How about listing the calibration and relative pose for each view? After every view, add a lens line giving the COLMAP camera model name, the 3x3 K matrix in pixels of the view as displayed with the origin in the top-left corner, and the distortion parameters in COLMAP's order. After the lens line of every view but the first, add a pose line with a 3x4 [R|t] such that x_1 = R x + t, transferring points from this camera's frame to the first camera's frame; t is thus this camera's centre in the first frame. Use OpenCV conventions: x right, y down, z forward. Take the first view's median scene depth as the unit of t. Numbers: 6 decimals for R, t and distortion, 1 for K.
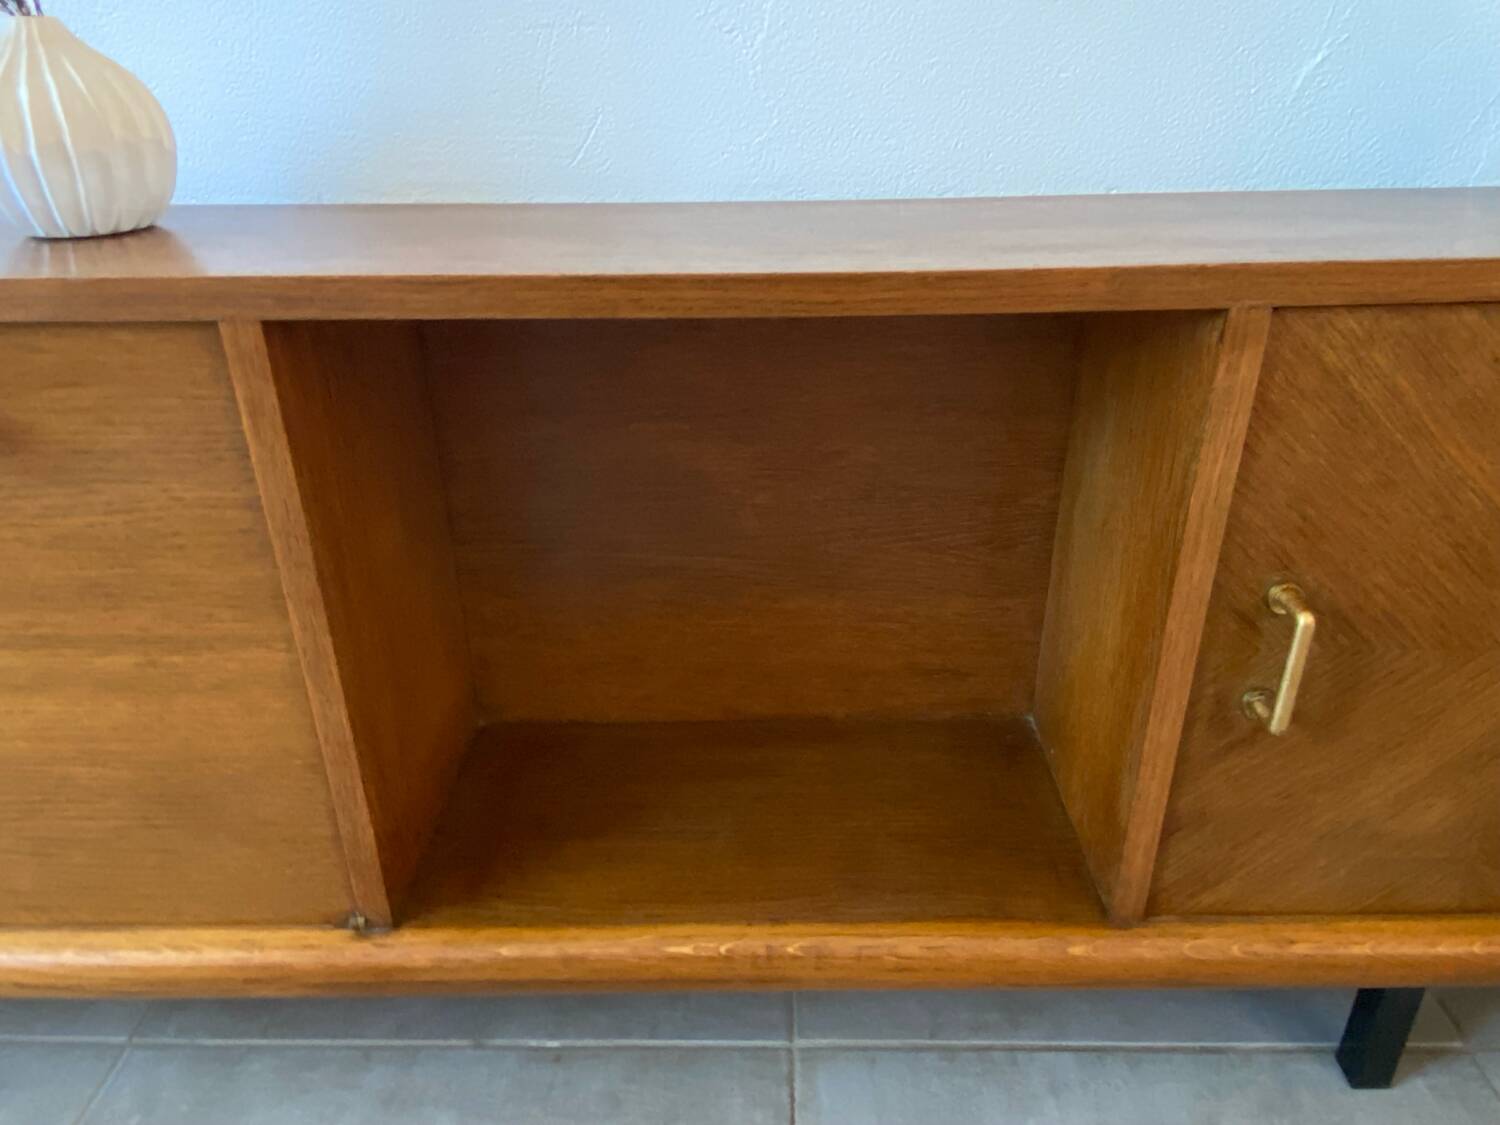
lens RADIAL K [[1049.7, 0, 756.7], [0, 1049.7, 559.3], [0, 0, 1]] dist [0.086359, -0.104915]
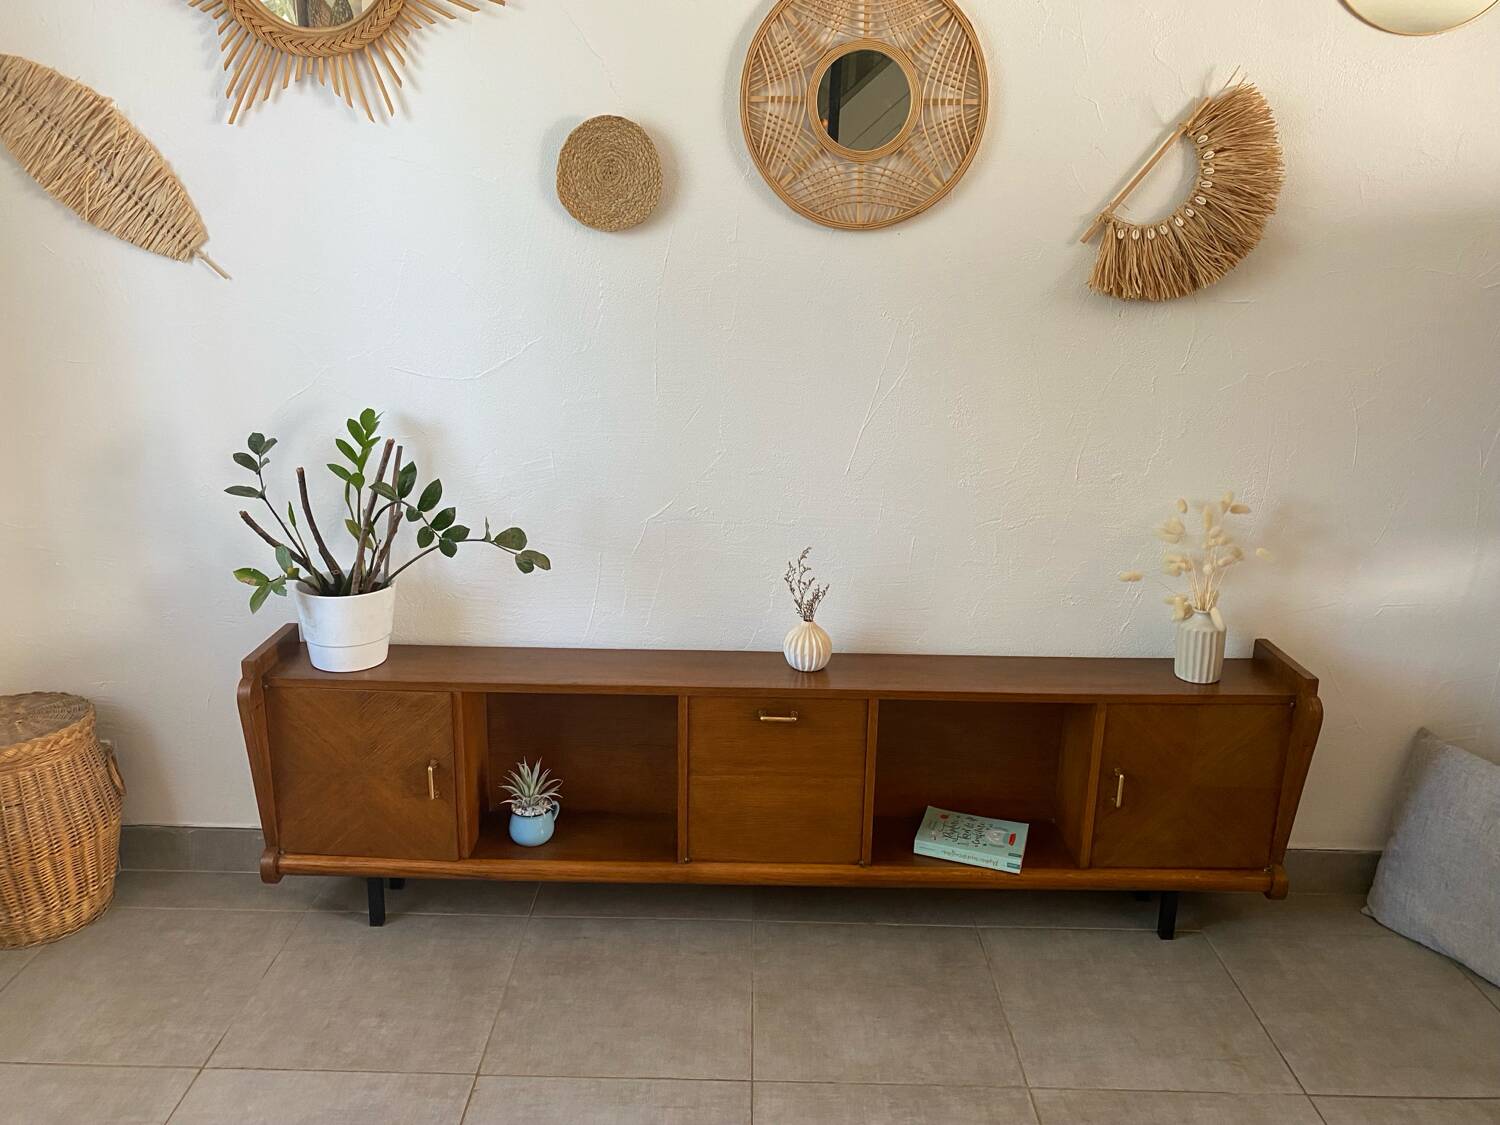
lens RADIAL K [[1141.7, 0, 738.1], [0, 1141.7, 551.6], [0, 0, 1]] dist [0.007072, 0.000473]
pose [[0.999671, 0.025005, 0.005779, -0.842552], [-0.023376, 0.980097, -0.197139, 0.092219], [-0.010594, 0.196939, 0.980359, -2.902311]]
